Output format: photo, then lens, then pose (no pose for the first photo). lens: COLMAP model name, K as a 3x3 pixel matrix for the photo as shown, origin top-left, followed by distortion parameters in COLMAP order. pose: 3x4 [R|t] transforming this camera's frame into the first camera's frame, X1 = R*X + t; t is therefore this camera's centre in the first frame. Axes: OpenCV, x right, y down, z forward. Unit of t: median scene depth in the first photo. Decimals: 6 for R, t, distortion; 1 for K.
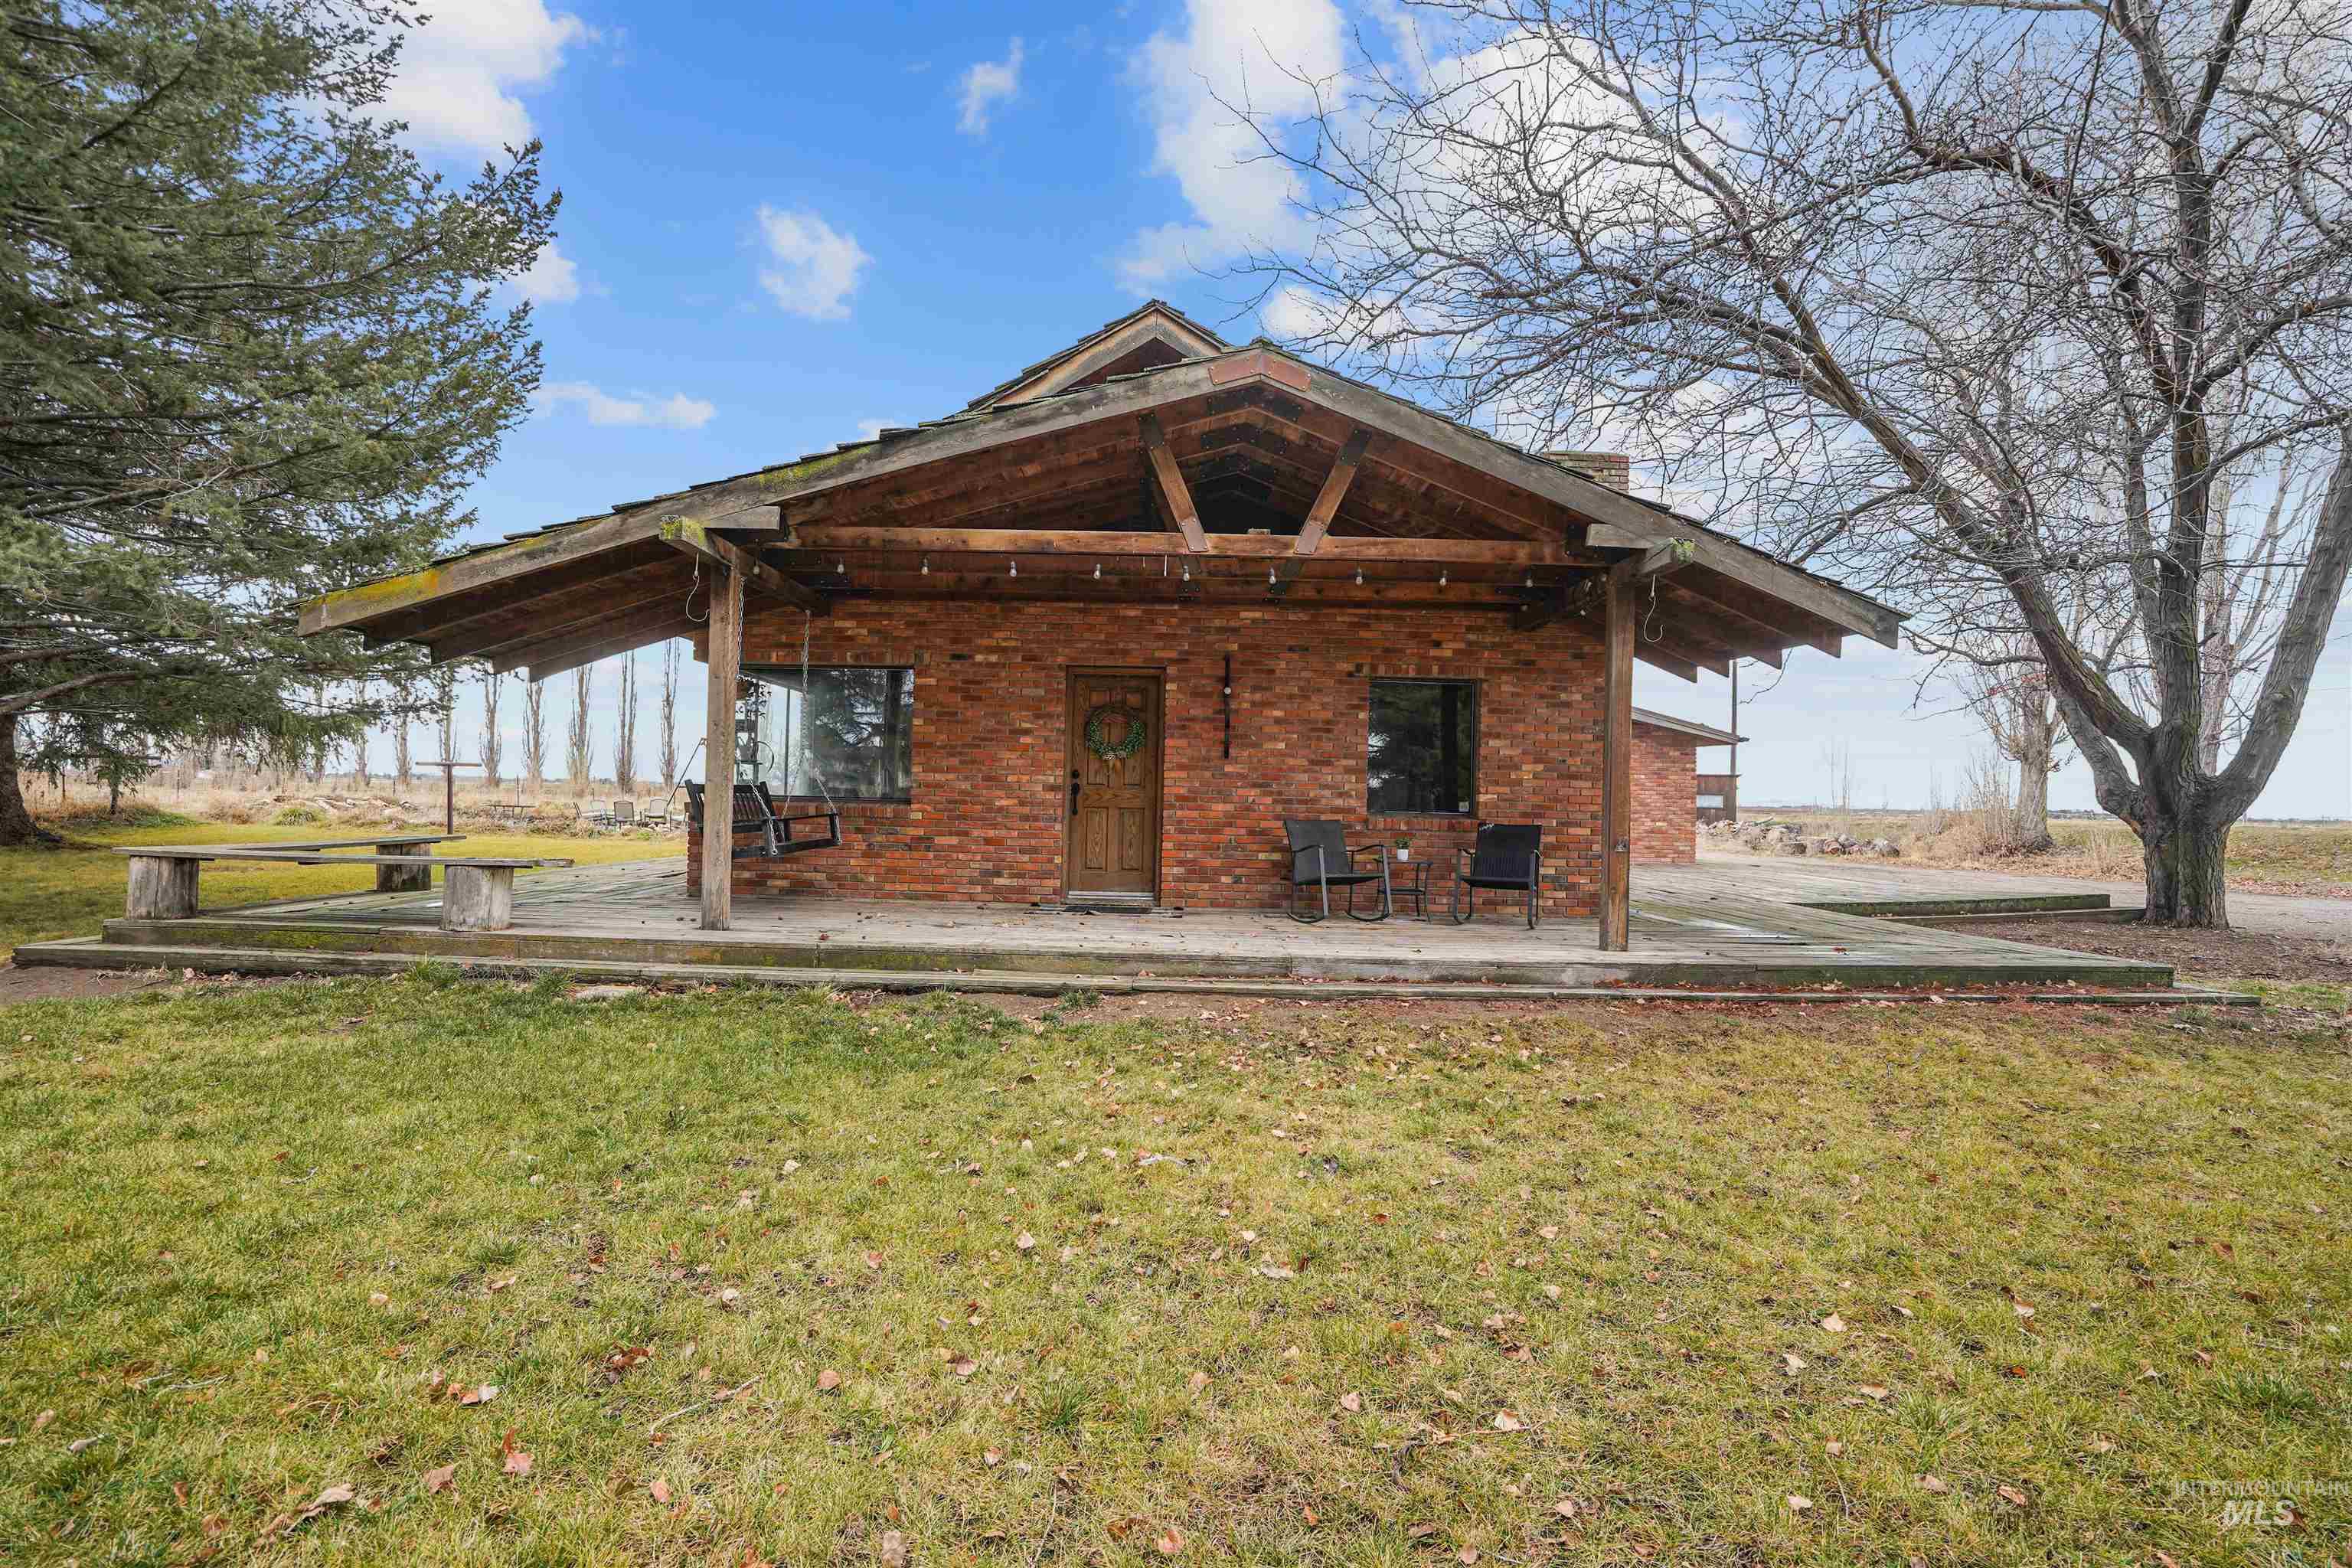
lens RADIAL K [[1101.1, 0, 1211.0], [0, 1101.1, 757.4], [0, 0, 1]] dist [-0.056571, 0.019817]
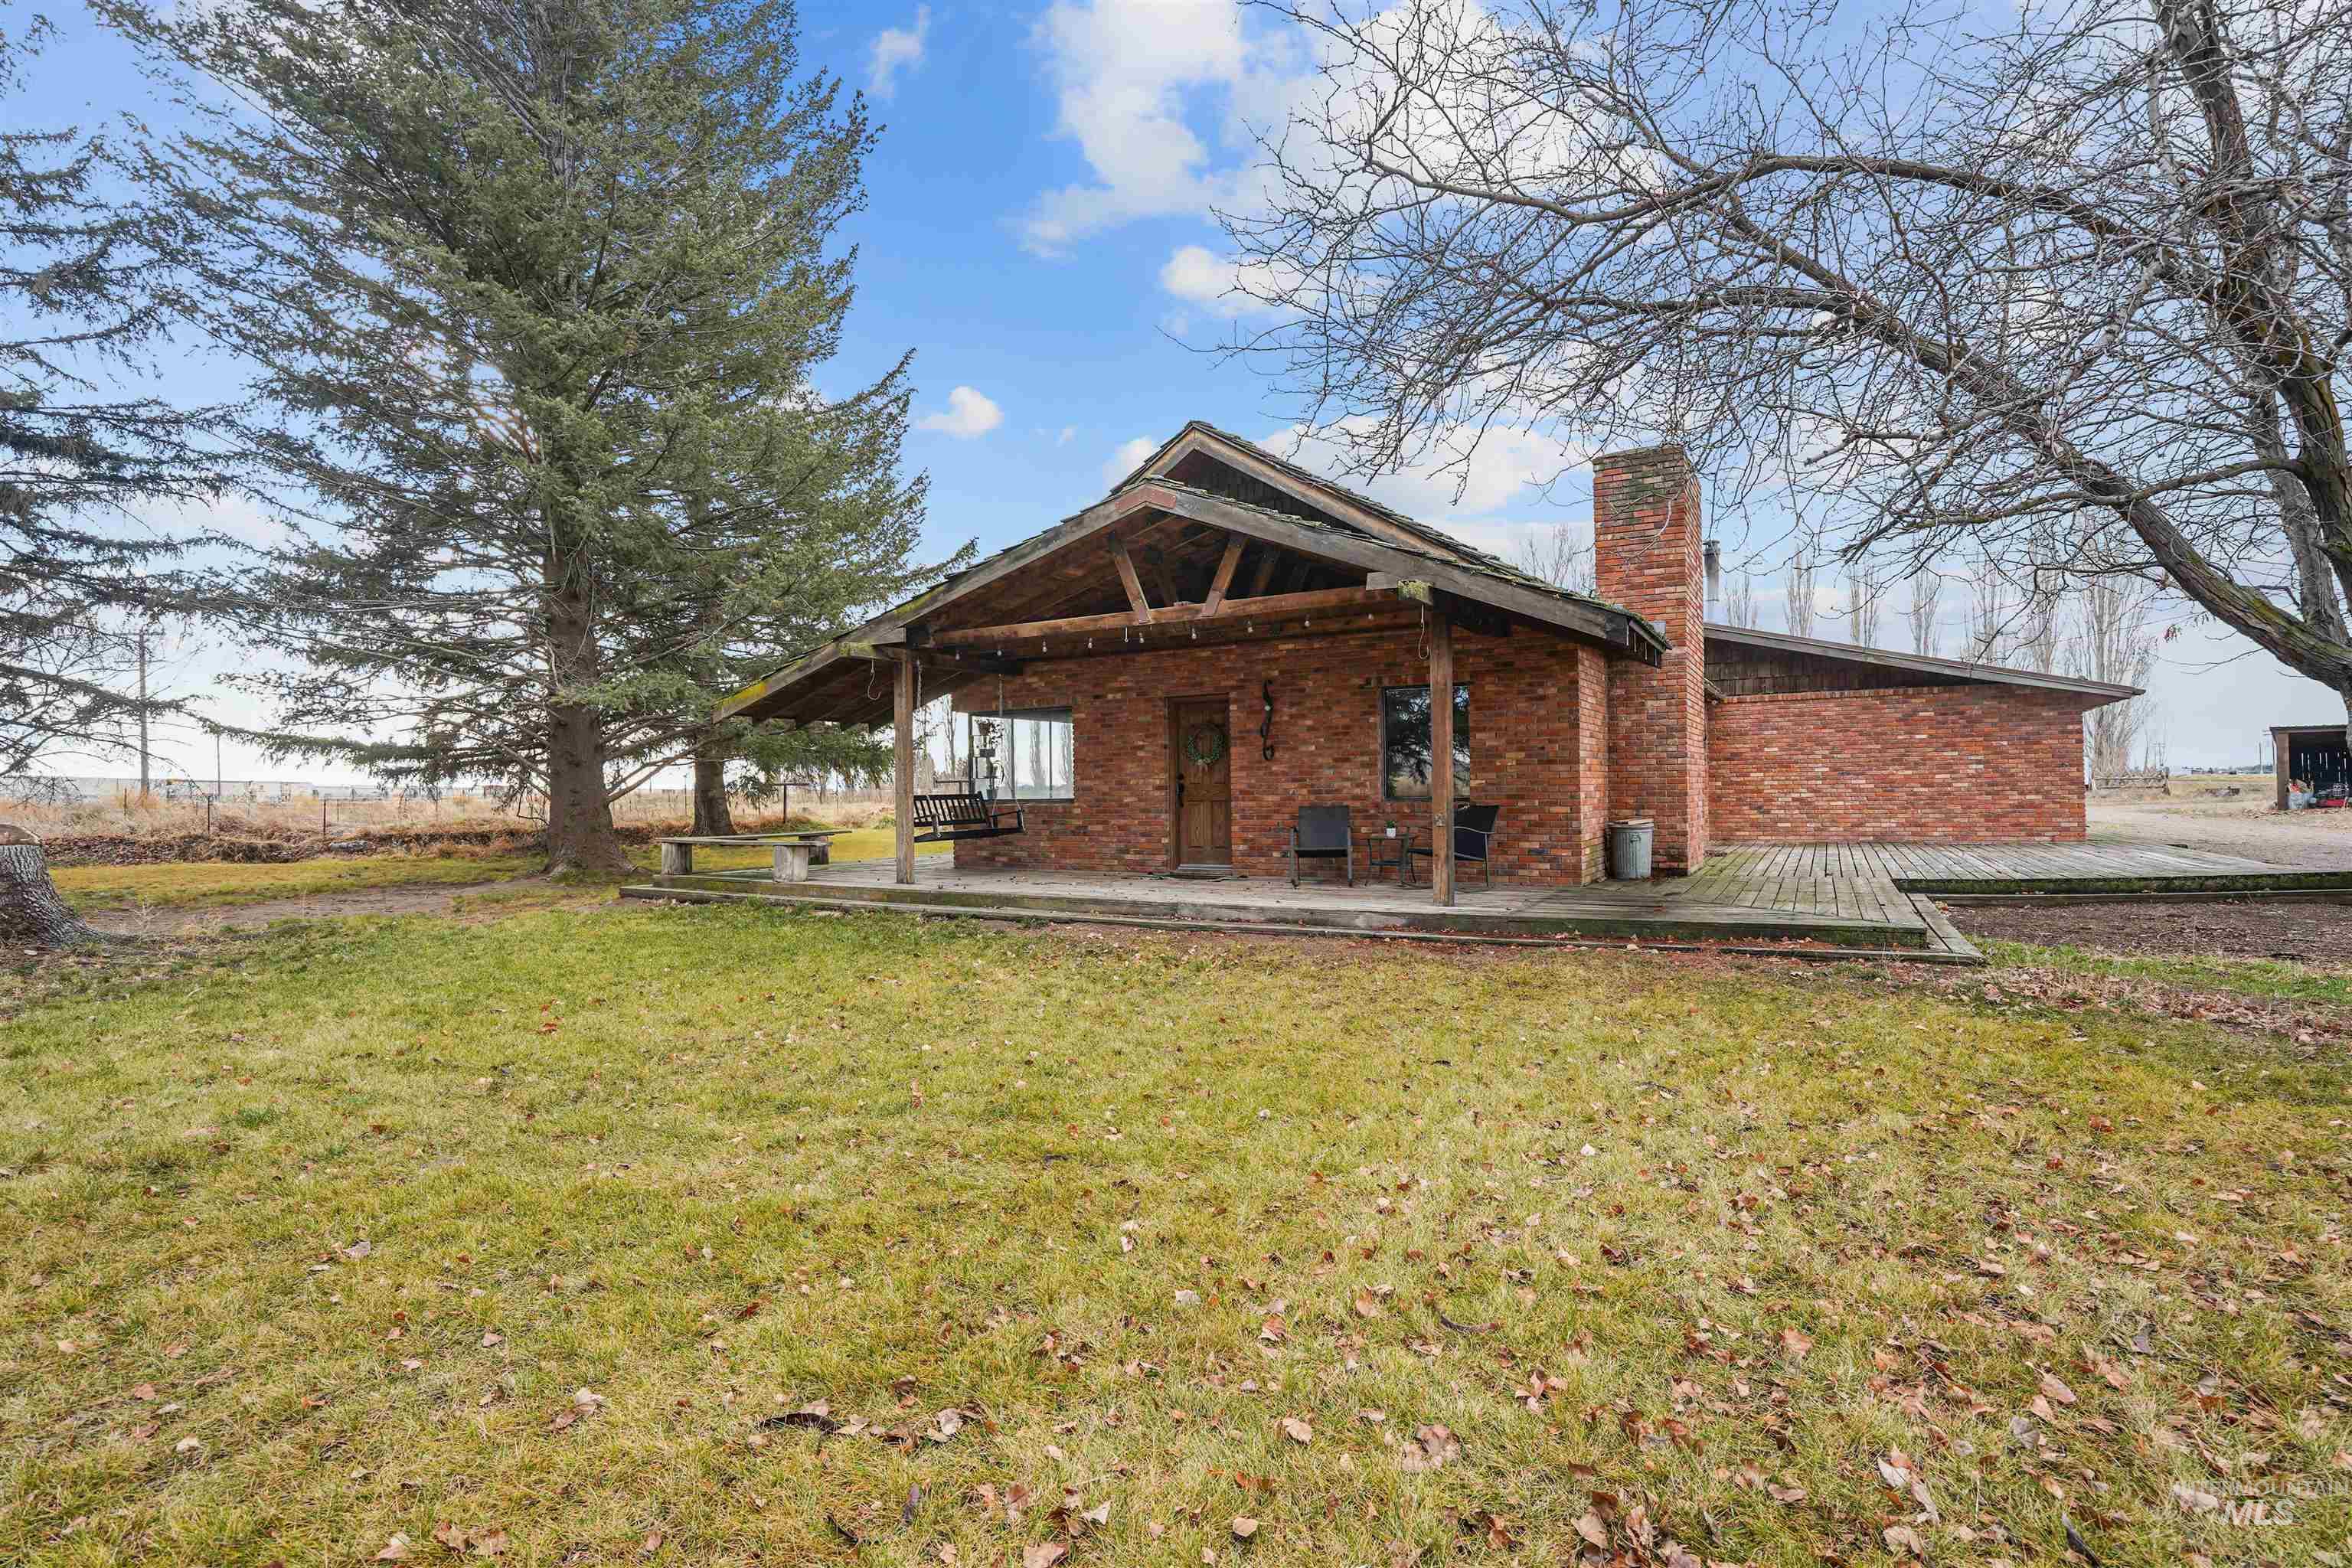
lens RADIAL K [[1136.4, 0, 1179.0], [0, 1136.4, 747.5], [0, 0, 1]] dist [-0.051915, 0.021285]
pose [[0.857597, -0.053388, -0.511545, 0.775874], [0.052774, 0.998483, -0.015732, 0.001666], [0.511608, -0.013505, 0.859113, -0.254819]]
